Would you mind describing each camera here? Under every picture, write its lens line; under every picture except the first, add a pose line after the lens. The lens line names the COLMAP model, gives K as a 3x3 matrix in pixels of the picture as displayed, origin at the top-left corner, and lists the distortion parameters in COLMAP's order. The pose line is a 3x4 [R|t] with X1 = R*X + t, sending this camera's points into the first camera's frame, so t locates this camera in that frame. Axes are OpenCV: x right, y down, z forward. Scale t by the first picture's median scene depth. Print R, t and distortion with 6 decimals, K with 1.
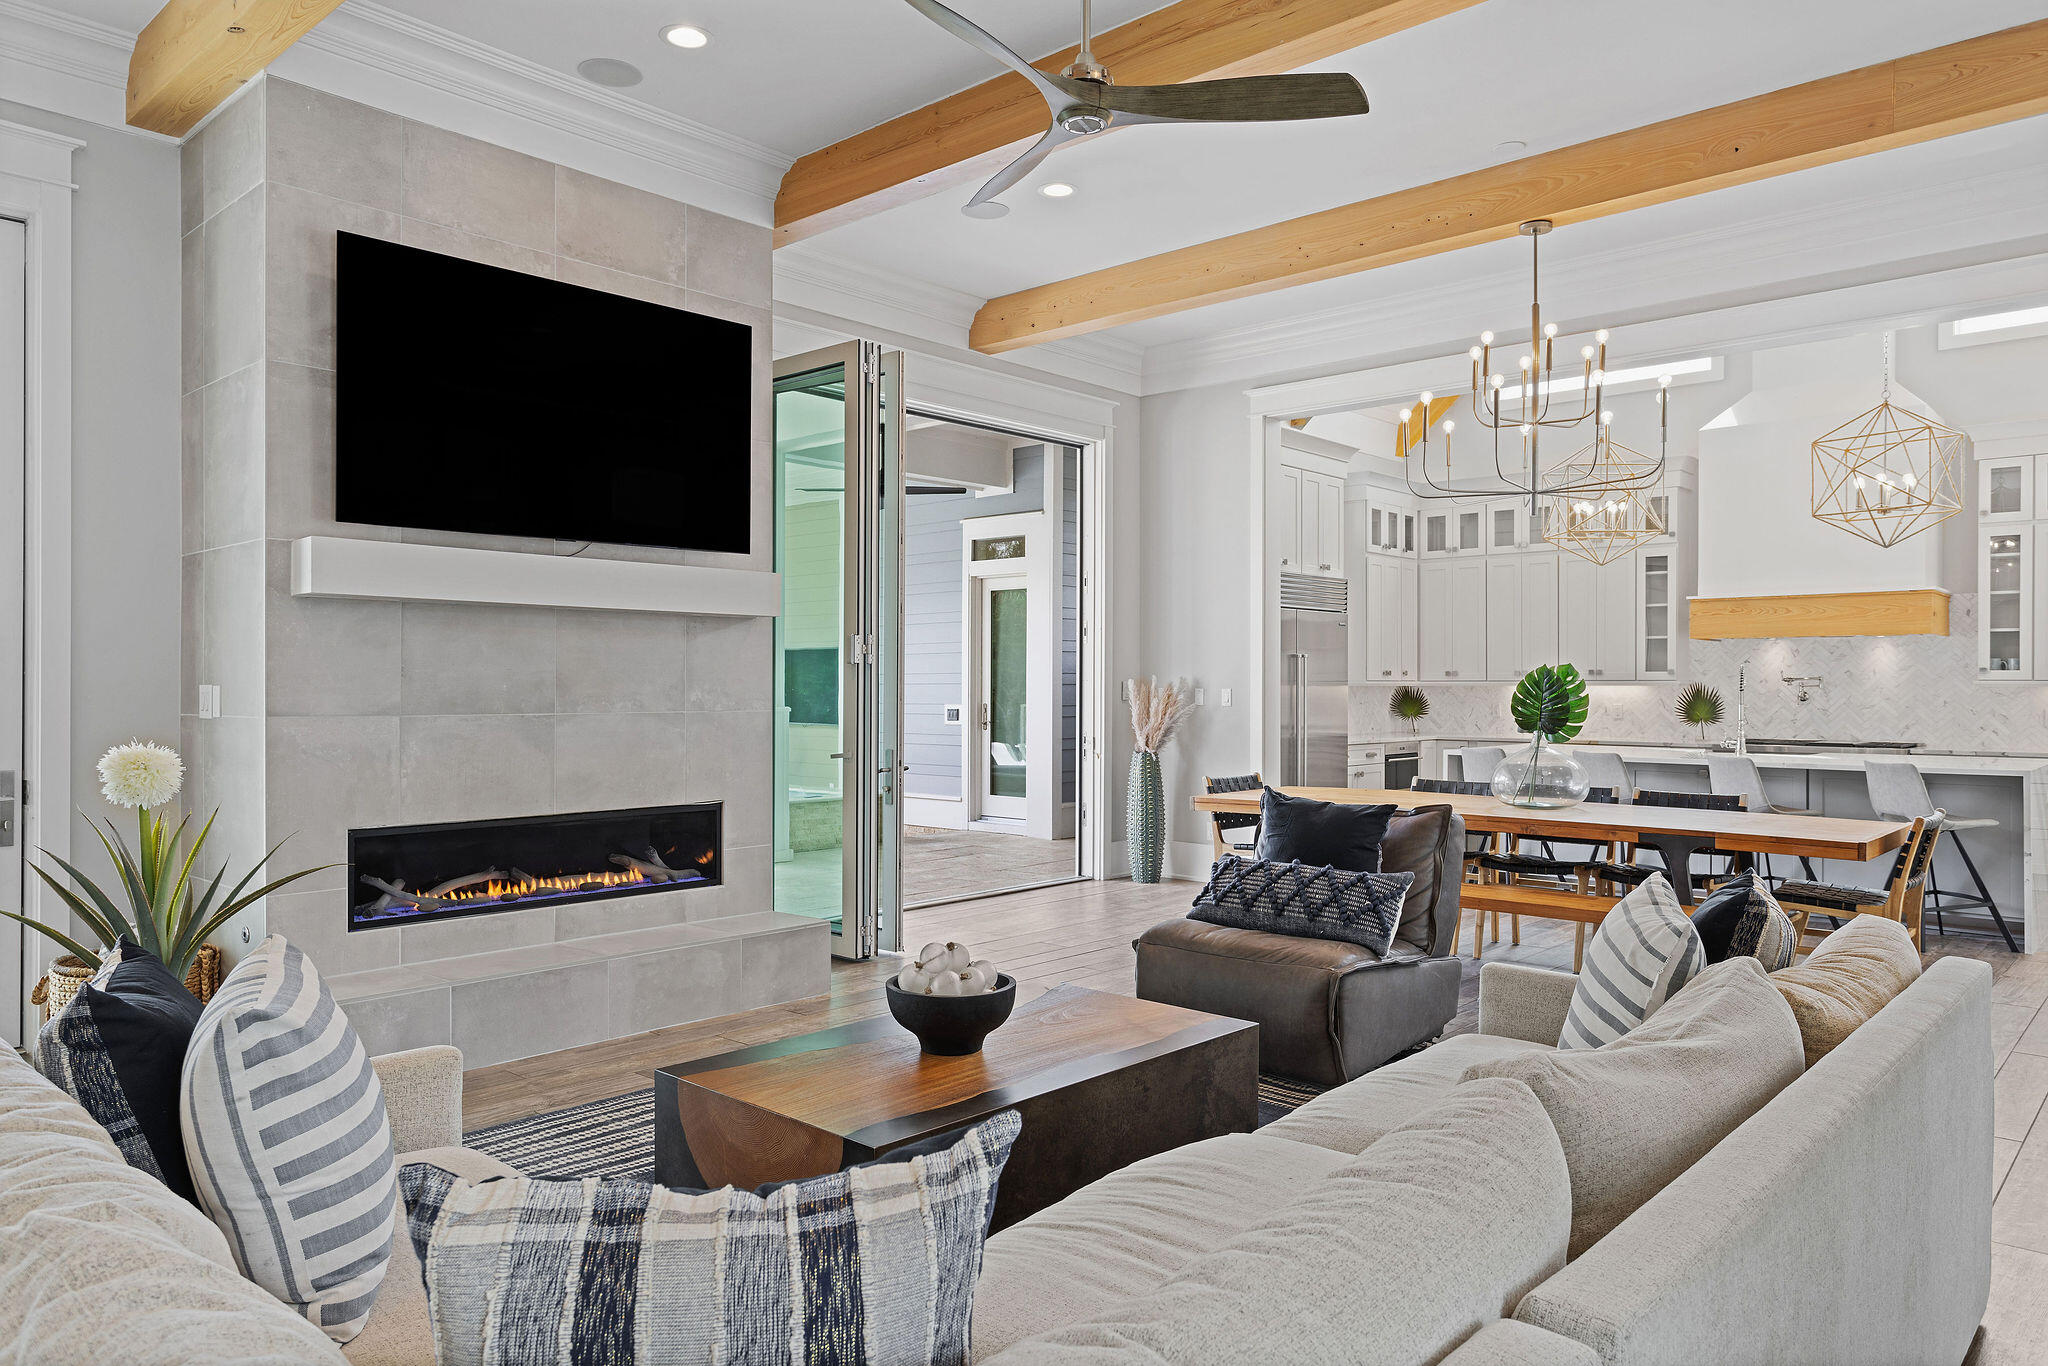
lens RADIAL K [[1349.3, 0, 1023.7], [0, 1349.3, 706.7], [0, 0, 1]] dist [-0.001679, 0.003462]
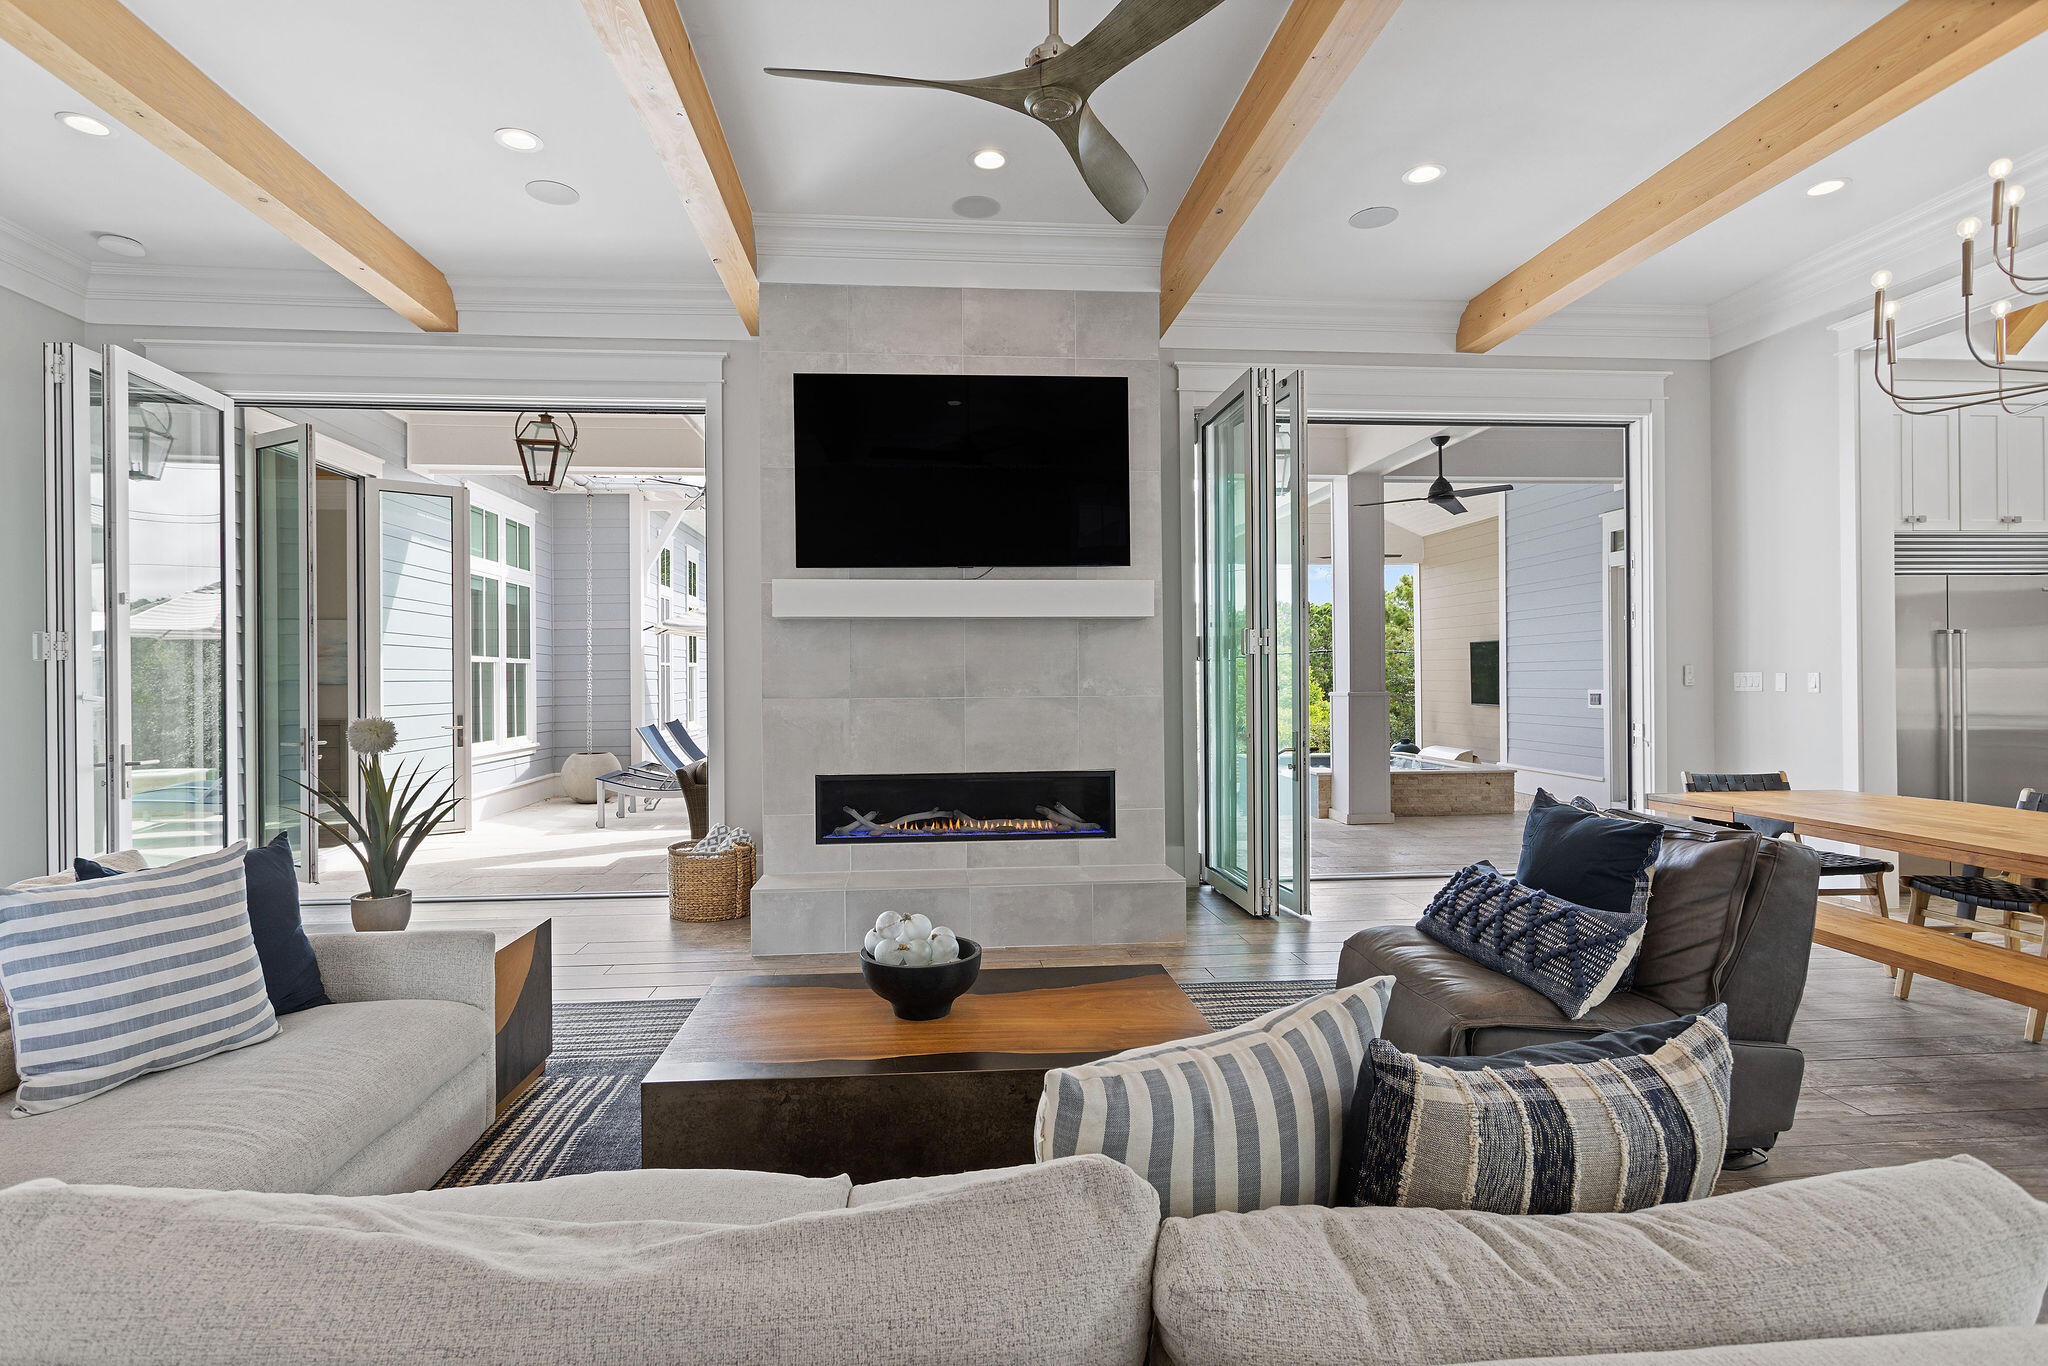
lens RADIAL K [[992.5, 0, 1024.0], [0, 992.5, 683.0], [0, 0, 1]] dist [0.000298, 0.000703]
pose [[0.734674, -0.003721, -0.678411, 0.357432], [-0.001149, 0.999977, -0.006728, -0.002635], [0.678420, 0.005722, 0.734652, 0.309642]]
